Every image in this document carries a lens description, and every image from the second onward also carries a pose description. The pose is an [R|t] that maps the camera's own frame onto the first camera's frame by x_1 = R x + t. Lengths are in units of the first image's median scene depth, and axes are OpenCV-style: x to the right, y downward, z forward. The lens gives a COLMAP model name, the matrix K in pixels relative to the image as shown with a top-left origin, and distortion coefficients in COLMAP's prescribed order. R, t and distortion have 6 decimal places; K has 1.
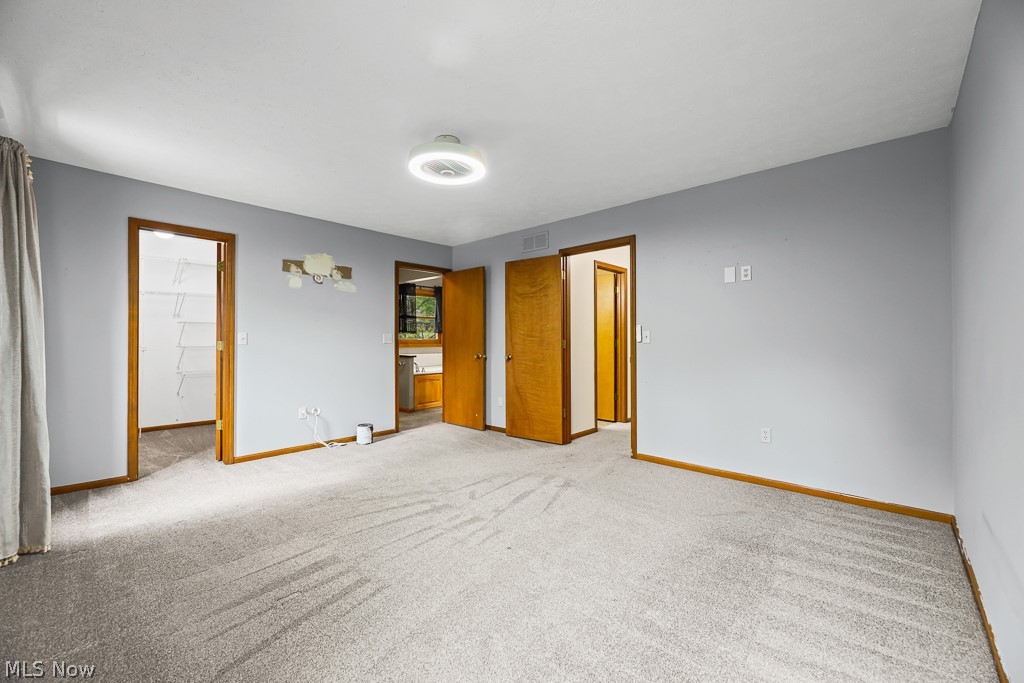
lens RADIAL K [[415.5, 0, 513.0], [0, 415.5, 341.3], [0, 0, 1]] dist [0.002081, -0.000949]
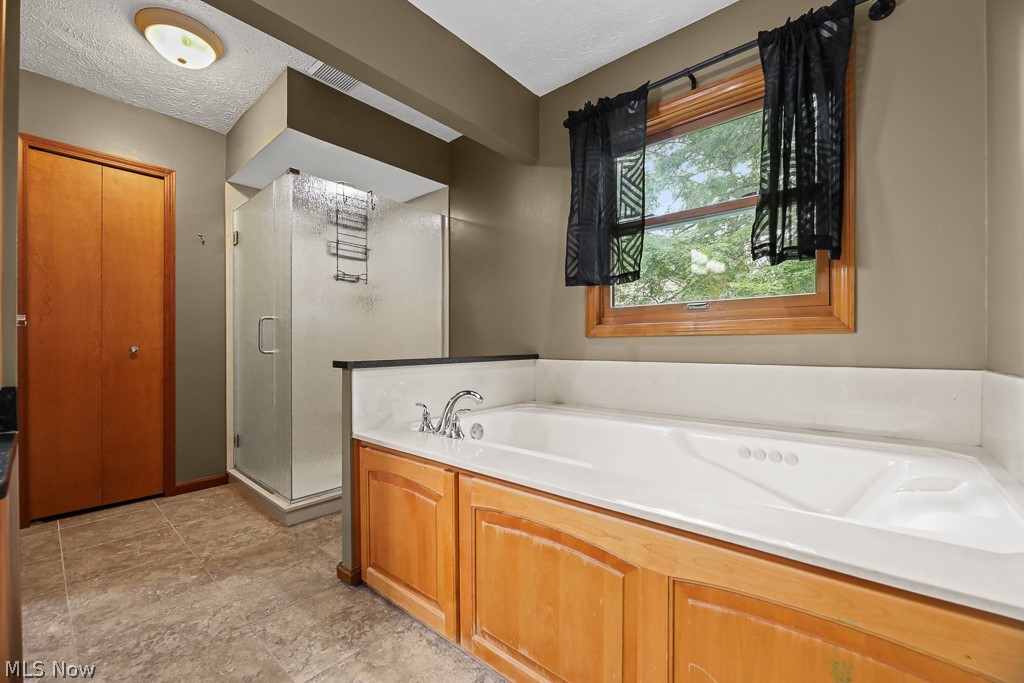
lens RADIAL K [[415.5, 0, 515.8], [0, 415.5, 342.7], [0, 0, 1]] dist [0.002081, -0.000949]
pose [[0.035819, 0.001439, -0.999357, 0.024463], [-0.006288, 0.999979, 0.001214, 0.030754], [0.999339, 0.006241, 0.035827, 1.547361]]
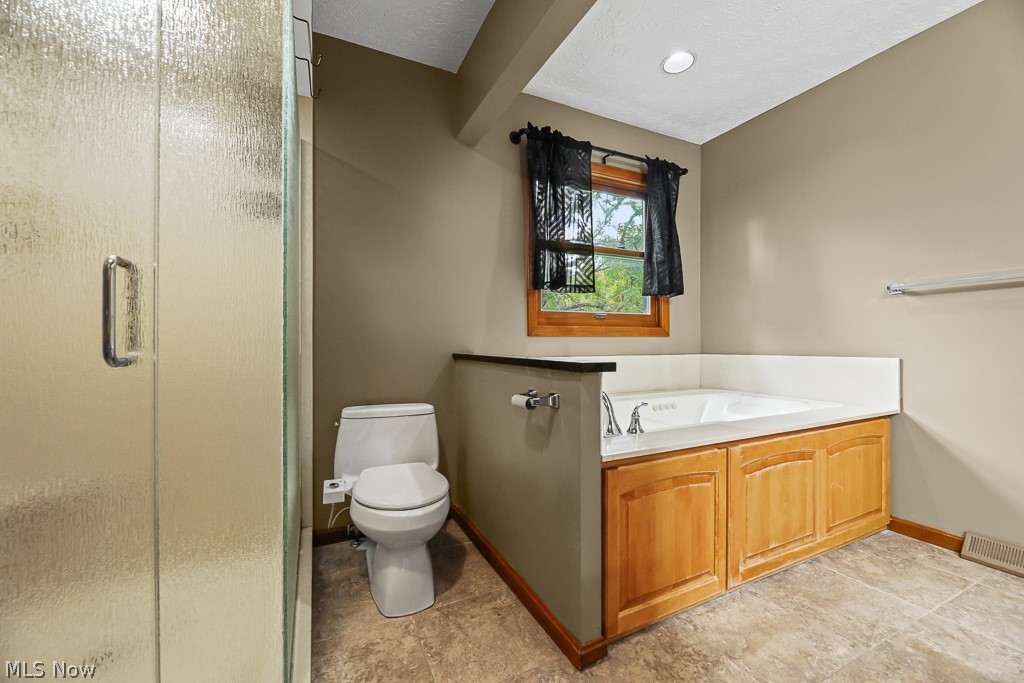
lens RADIAL K [[415.5, 0, 516.0], [0, 415.5, 340.8], [0, 0, 1]] dist [0.002081, -0.000949]
pose [[0.933113, -0.004092, -0.359561, -0.292719], [-0.001872, 0.999866, -0.016237, 0.038767], [0.359579, 0.015824, 0.932980, 1.142511]]
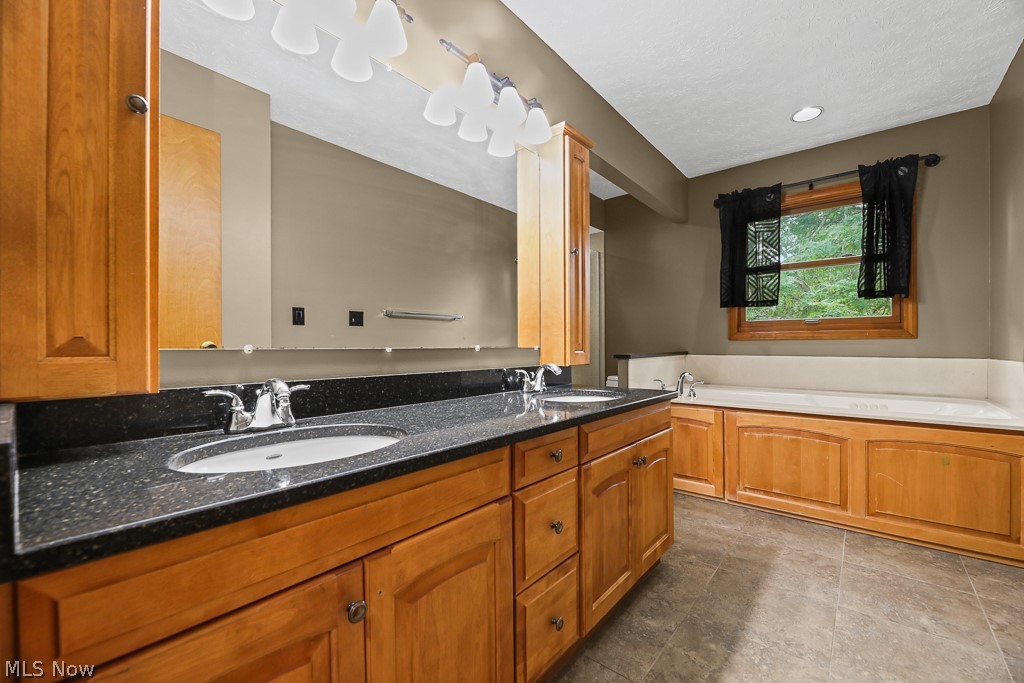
lens RADIAL K [[415.5, 0, 515.4], [0, 415.5, 342.0], [0, 0, 1]] dist [0.002081, -0.000949]
pose [[0.052186, -0.002340, -0.998635, 0.273334], [-0.007962, 0.999964, -0.002759, 0.032655], [0.998606, 0.008095, 0.052165, 1.217117]]
